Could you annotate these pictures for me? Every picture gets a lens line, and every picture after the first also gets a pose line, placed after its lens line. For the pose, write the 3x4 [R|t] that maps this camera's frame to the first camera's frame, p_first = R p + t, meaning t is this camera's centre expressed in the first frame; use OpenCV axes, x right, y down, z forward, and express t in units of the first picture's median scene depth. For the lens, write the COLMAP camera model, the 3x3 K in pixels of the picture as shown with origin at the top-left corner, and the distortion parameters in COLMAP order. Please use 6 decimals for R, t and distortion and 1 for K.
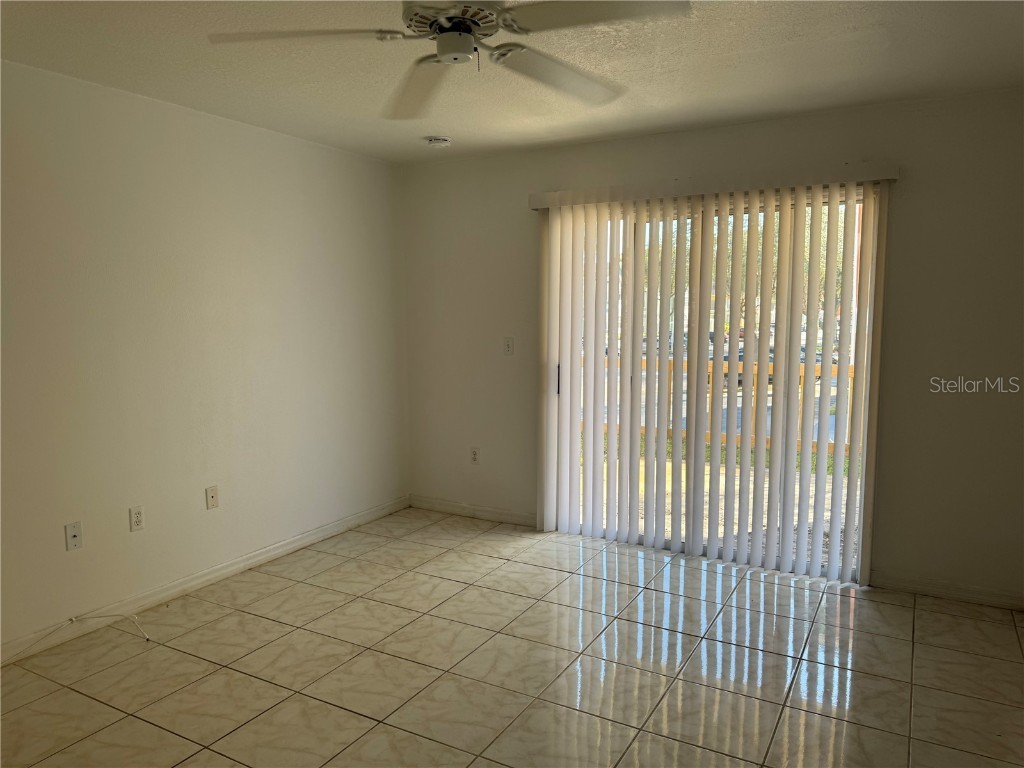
lens RADIAL K [[706.2, 0, 503.8], [0, 706.2, 375.9], [0, 0, 1]] dist [0.034936, -0.045309]
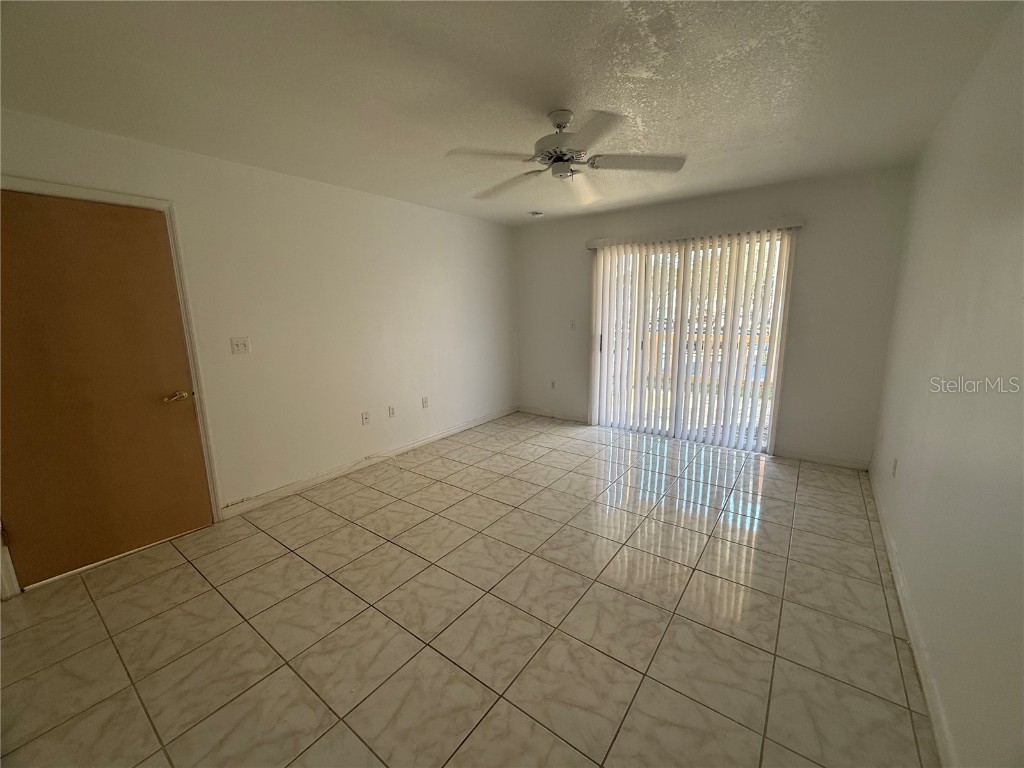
lens RADIAL K [[406.3, 0, 508.5], [0, 406.3, 380.0], [0, 0, 1]] dist [0.001596, -0.001542]
pose [[0.992922, 0.005526, -0.118637, -0.040352], [0.004450, 0.996484, 0.083663, 0.012673], [0.118682, -0.083599, 0.989407, -0.099630]]
